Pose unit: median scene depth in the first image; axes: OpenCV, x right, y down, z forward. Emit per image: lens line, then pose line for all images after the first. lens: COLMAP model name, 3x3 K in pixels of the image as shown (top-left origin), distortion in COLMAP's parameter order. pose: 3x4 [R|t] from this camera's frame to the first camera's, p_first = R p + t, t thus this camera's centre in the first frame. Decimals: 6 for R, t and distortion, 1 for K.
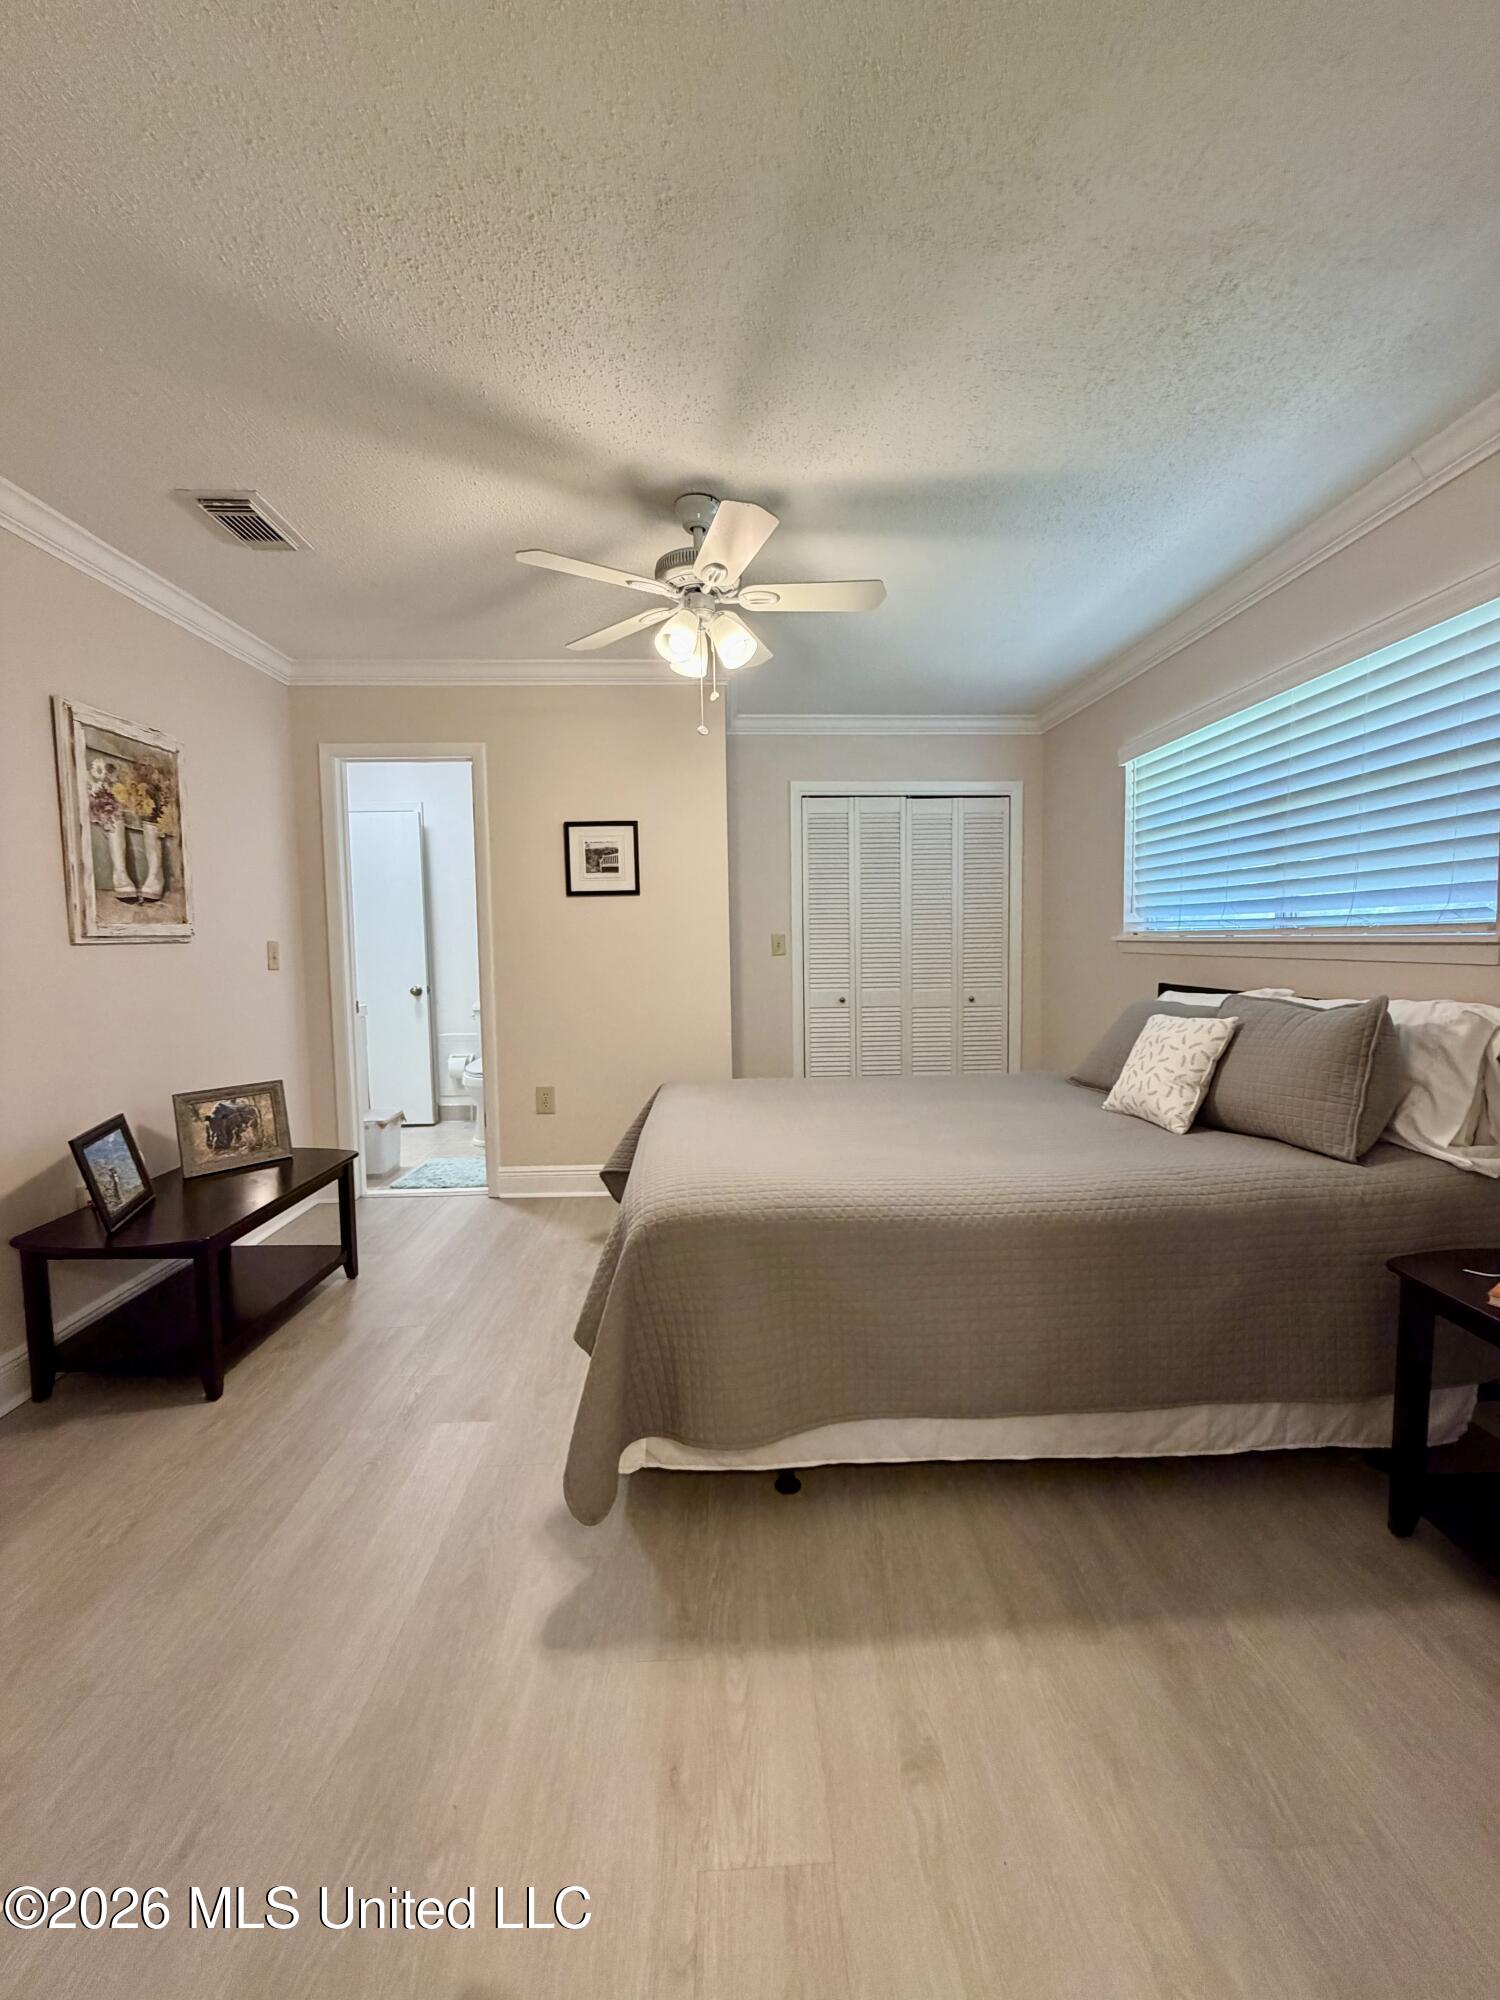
lens RADIAL K [[796.6, 0, 744.0], [0, 796.6, 998.7], [0, 0, 1]] dist [-0.001646, -0.000551]
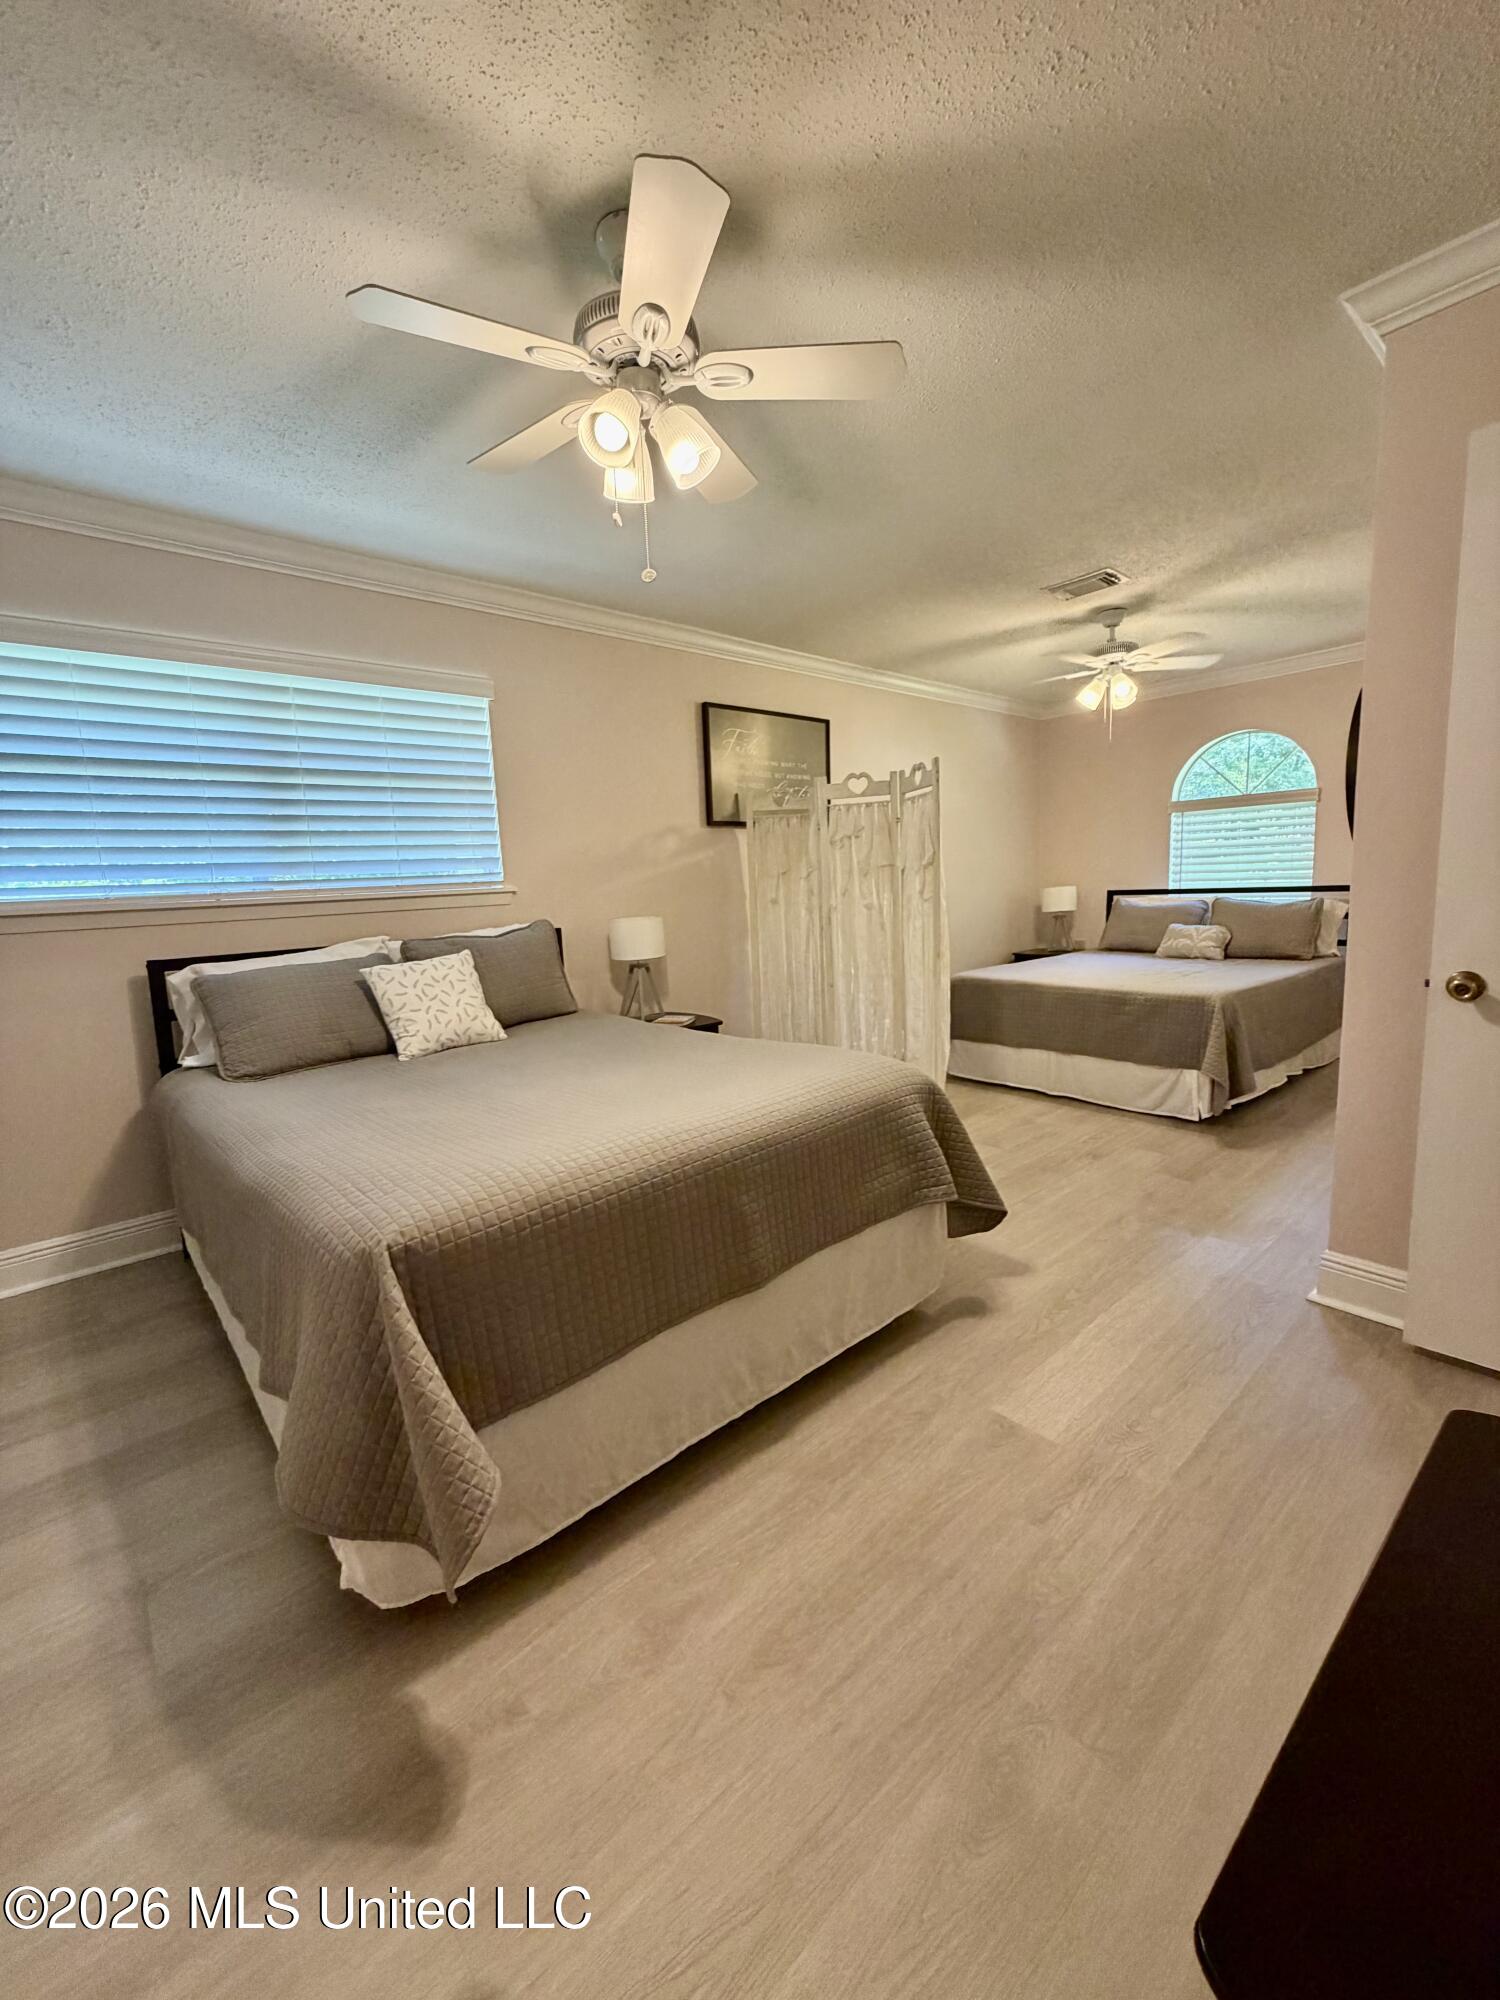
lens RADIAL K [[796.6, 0, 751.9], [0, 796.6, 1002.8], [0, 0, 1]] dist [-0.001646, -0.000551]
pose [[-0.643342, -0.065896, 0.762738, -0.603385], [0.106121, 0.978995, 0.174089, -0.063134], [-0.758188, 0.192942, -0.622835, 1.282439]]
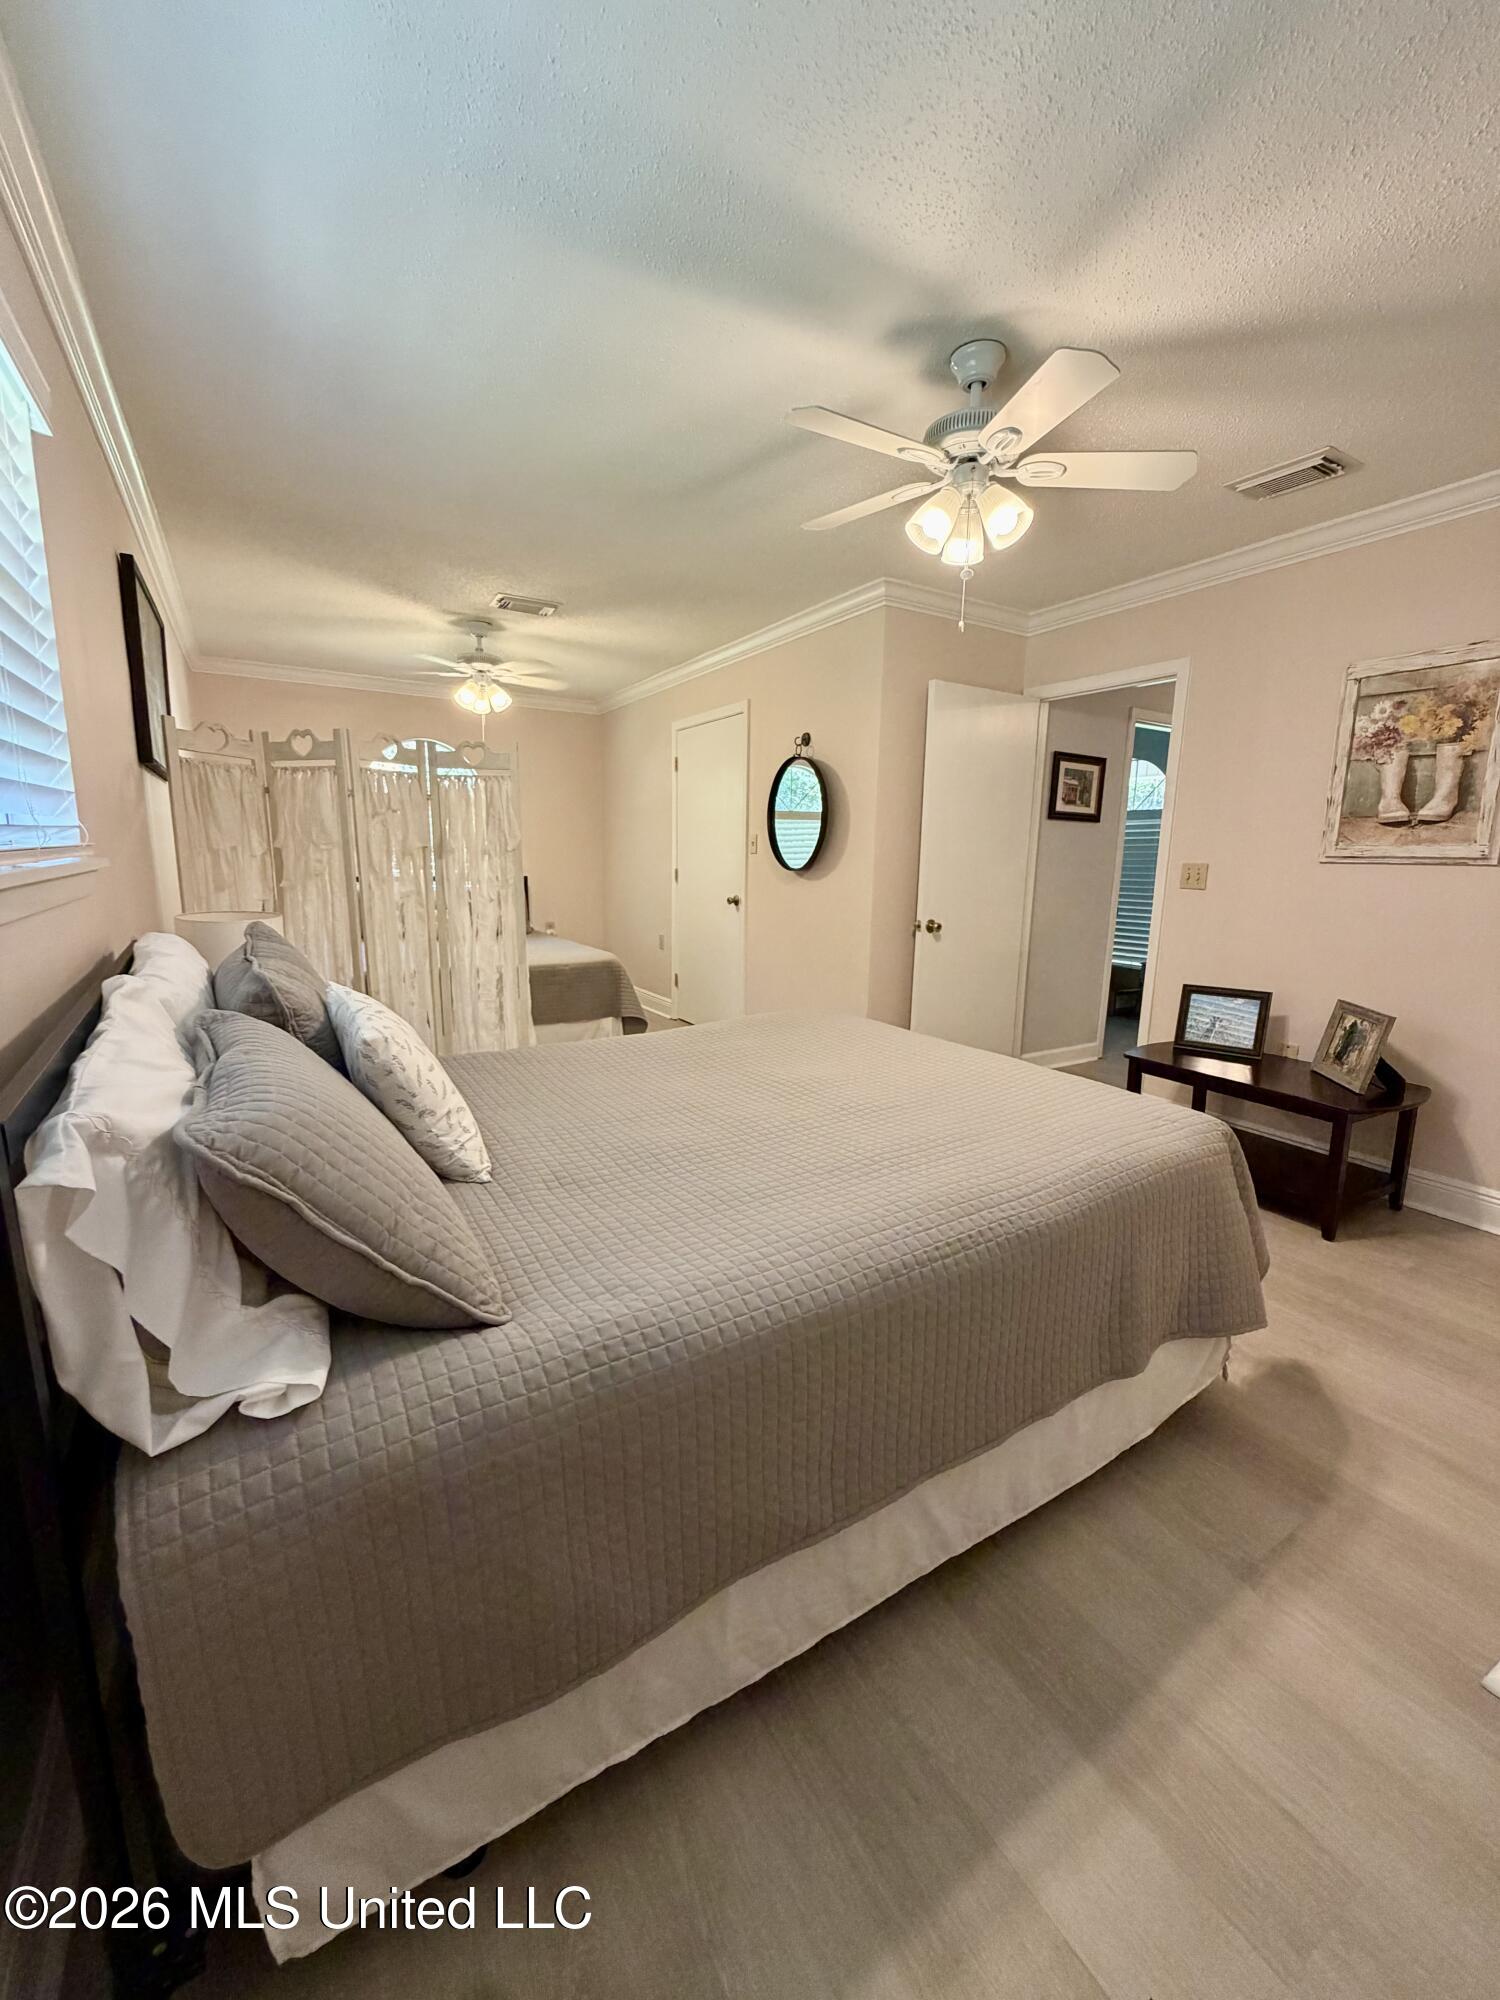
lens RADIAL K [[796.6, 0, 748.4], [0, 796.6, 992.5], [0, 0, 1]] dist [-0.001646, -0.000551]
pose [[-0.872161, 0.104175, -0.477998, 0.557502], [-0.027020, 0.965316, 0.259682, -0.159362], [0.488472, 0.239400, -0.839097, 1.533742]]
